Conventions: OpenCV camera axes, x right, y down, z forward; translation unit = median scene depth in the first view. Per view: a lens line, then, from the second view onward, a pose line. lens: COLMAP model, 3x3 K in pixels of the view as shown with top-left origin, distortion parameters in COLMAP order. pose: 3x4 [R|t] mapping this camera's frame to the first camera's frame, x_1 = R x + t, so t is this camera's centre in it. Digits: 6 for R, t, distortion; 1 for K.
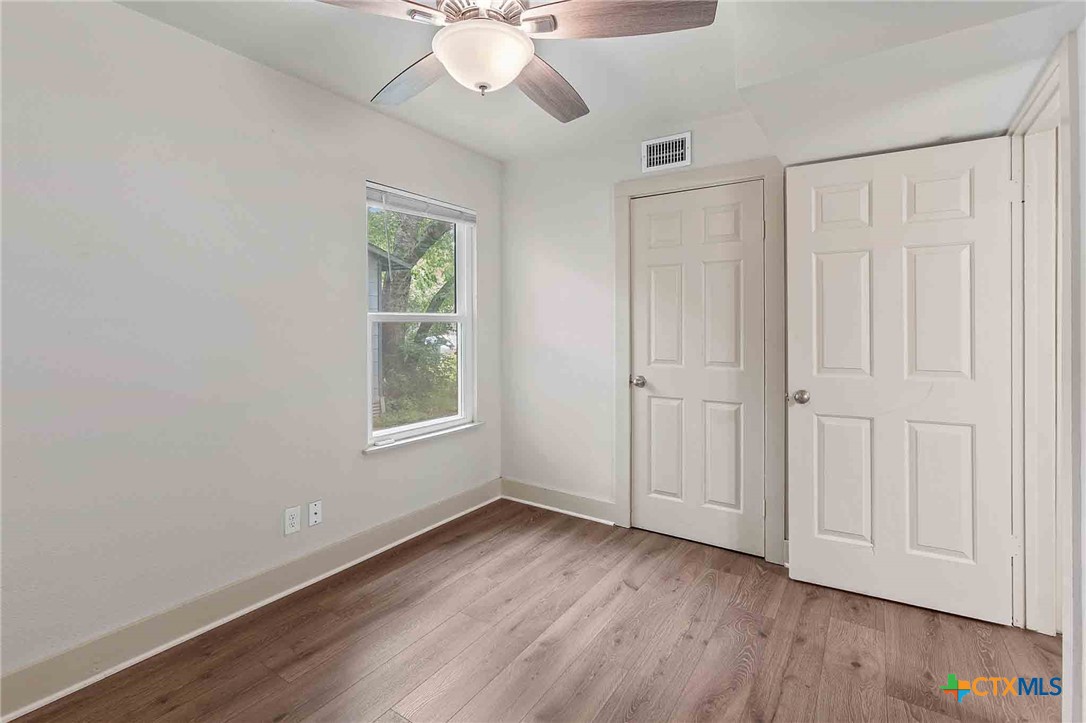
lens RADIAL K [[517.0, 0, 515.7], [0, 517.0, 330.5], [0, 0, 1]] dist [-0.000947, 0.000509]
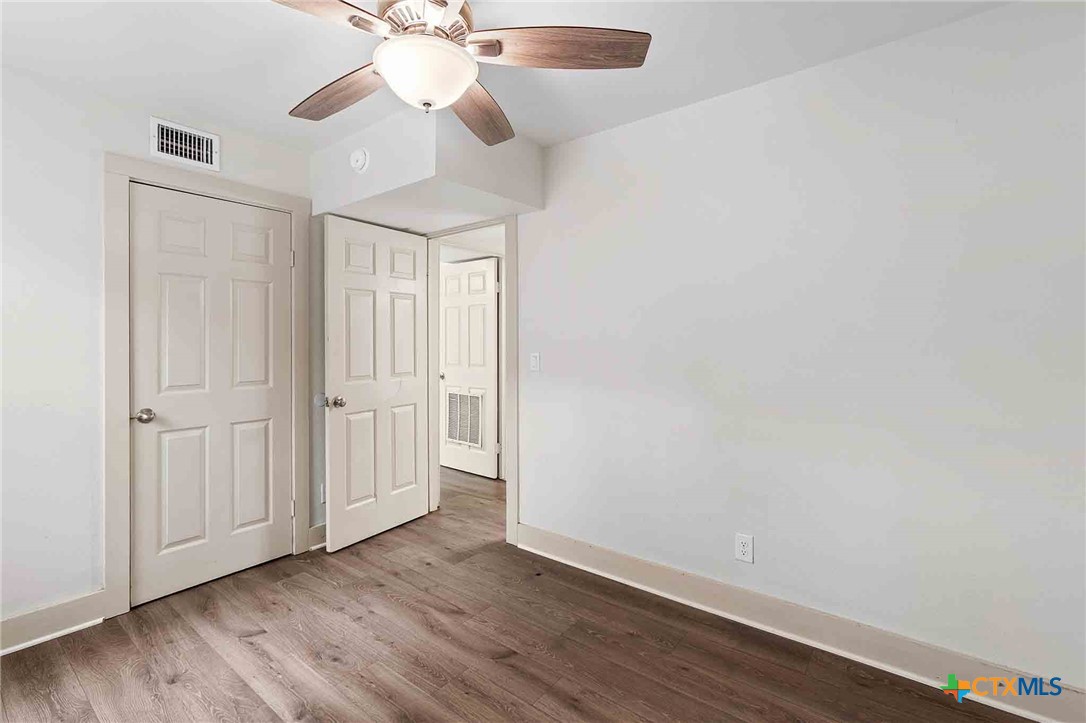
lens RADIAL K [[486.6, 0, 541.7], [0, 486.6, 342.8], [0, 0, 1]] dist [-0.001077, -0.000300]
pose [[0.041112, 0.003624, 0.999148, -0.556690], [0.012909, 0.999908, -0.004158, -0.002655], [-0.999071, 0.013069, 0.041061, 0.423186]]
